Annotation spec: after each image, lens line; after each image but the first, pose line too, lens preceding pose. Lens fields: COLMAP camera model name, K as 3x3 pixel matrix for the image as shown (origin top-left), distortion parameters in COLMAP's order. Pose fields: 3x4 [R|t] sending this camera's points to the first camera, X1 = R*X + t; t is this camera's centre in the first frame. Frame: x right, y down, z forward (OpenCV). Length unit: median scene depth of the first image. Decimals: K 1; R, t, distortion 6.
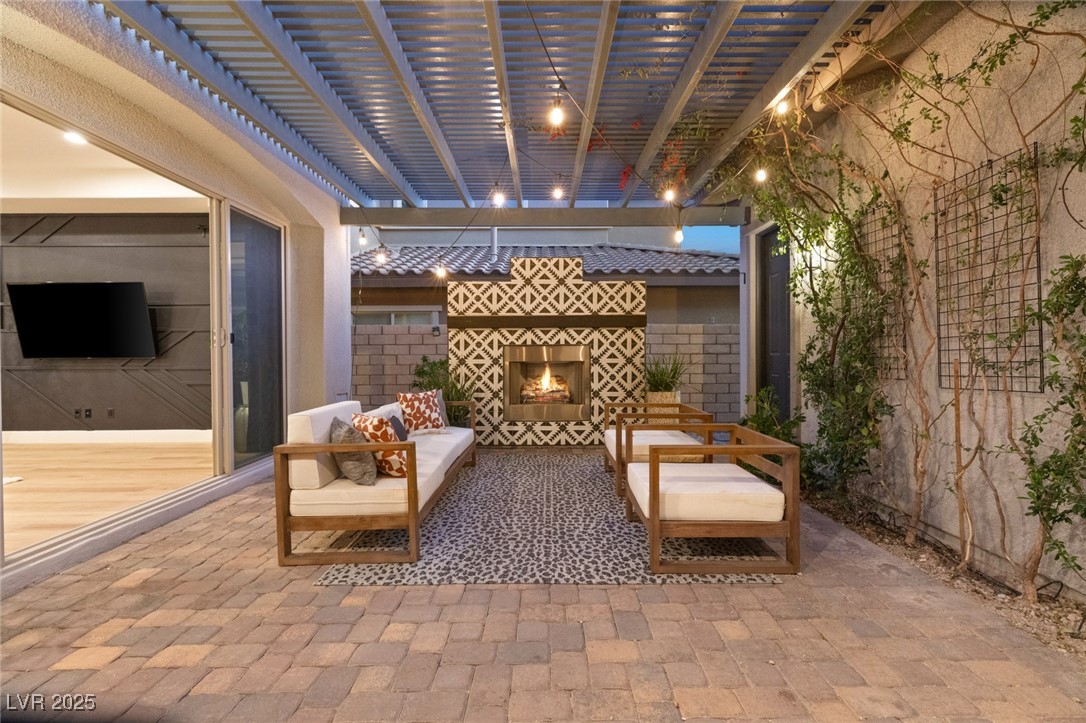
lens RADIAL K [[481.4, 0, 543.3], [0, 481.4, 357.2], [0, 0, 1]] dist [0.002643, -0.000002]
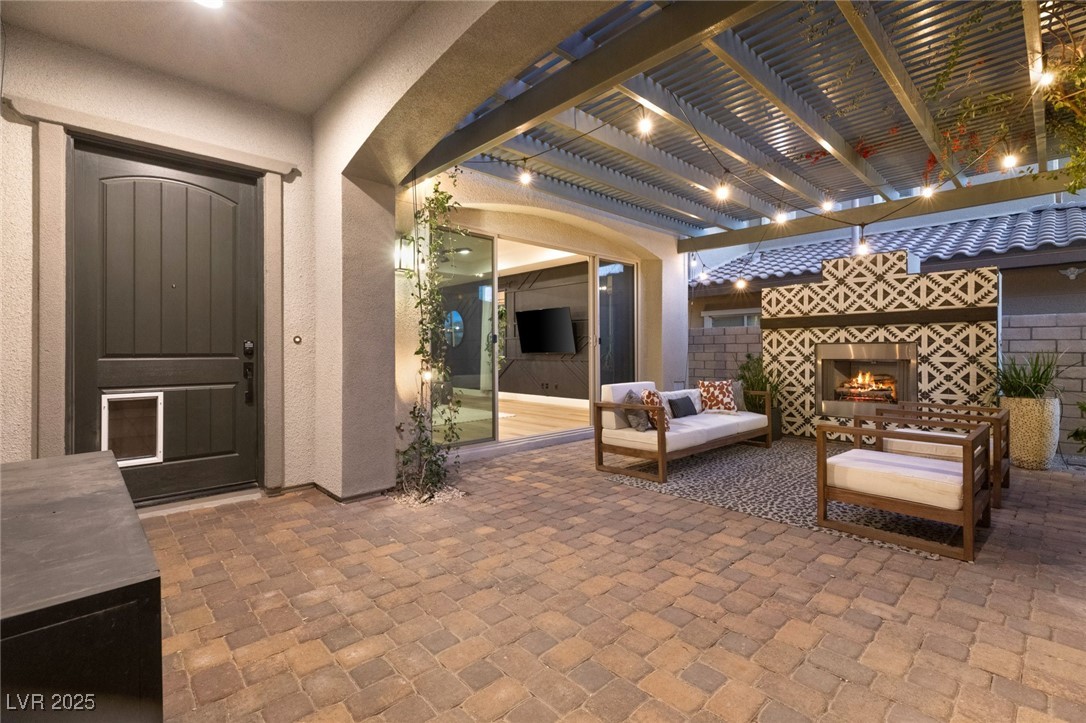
lens RADIAL K [[481.4, 0, 543.3], [0, 481.4, 357.2], [0, 0, 1]] dist [0.002643, -0.000002]
pose [[0.683676, 0.011537, -0.729694, 0.286374], [-0.009565, 0.999931, 0.006848, 0.003989], [0.729723, 0.002298, 0.683739, -0.167994]]
